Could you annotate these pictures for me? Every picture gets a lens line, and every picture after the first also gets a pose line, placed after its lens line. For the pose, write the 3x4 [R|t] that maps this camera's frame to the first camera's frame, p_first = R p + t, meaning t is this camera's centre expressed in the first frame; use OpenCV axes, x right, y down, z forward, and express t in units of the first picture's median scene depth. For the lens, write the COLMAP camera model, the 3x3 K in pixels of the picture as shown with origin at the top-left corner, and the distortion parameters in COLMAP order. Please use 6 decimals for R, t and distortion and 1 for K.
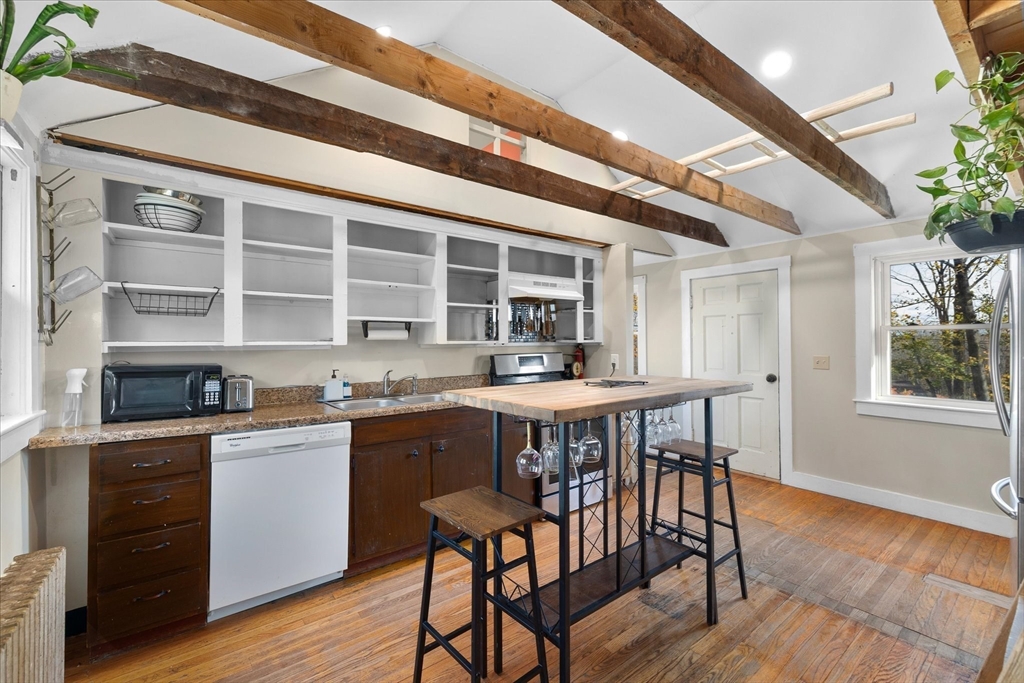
lens RADIAL K [[432.9, 0, 511.2], [0, 432.9, 338.1], [0, 0, 1]] dist [0.000185, -0.000084]
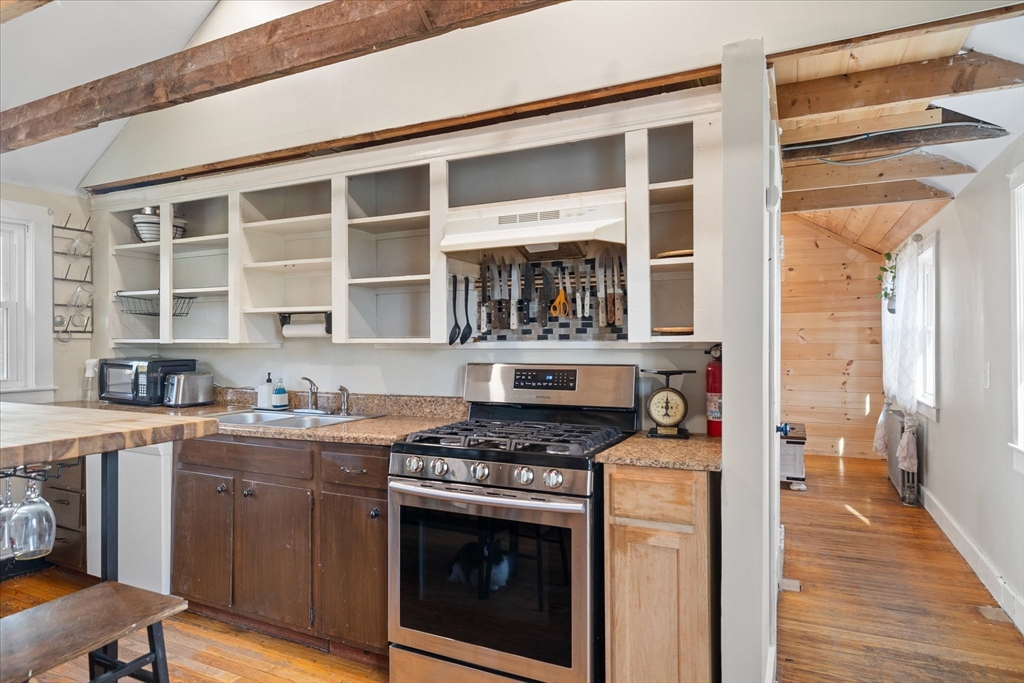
lens RADIAL K [[593.8, 0, 512.0], [0, 593.8, 341.5], [0, 0, 1]] dist [-0.005661, -0.000246]
pose [[0.454448, 0.006585, -0.890749, 0.793118], [0.007530, 0.999909, 0.011233, 0.003265], [0.890741, -0.011813, 0.454357, 0.850055]]
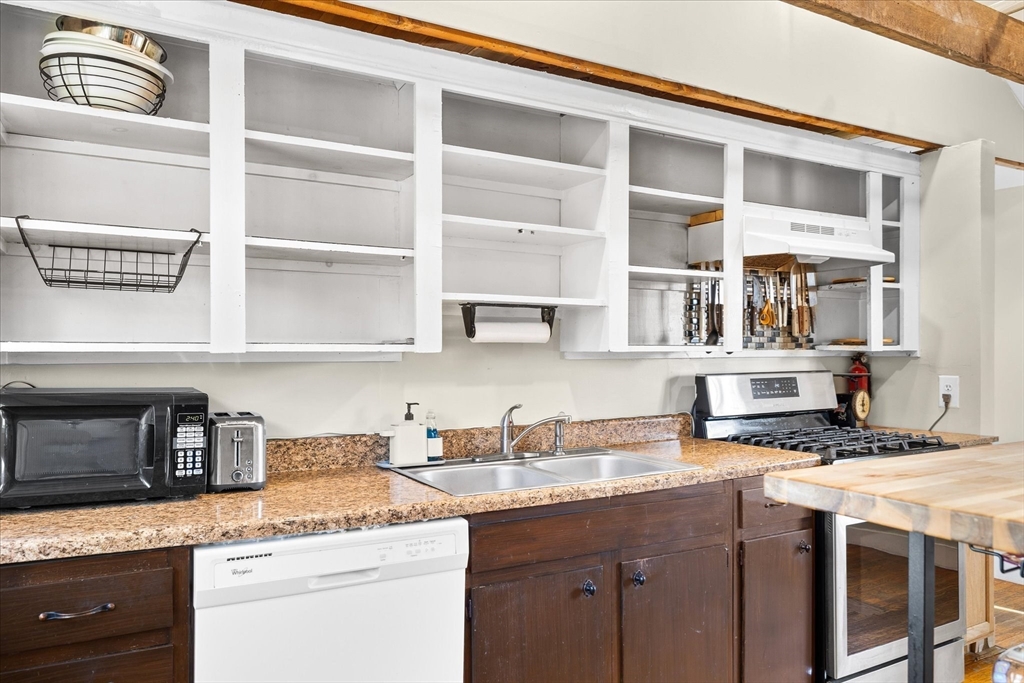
lens RADIAL K [[717.4, 0, 512.2], [0, 717.4, 353.7], [0, 0, 1]] dist [-0.000215, 0.002236]
pose [[0.990152, 0.006598, -0.139838, -0.171442], [-0.004541, 0.999877, 0.015022, 0.004507], [0.139920, -0.014239, 0.990060, 0.201557]]
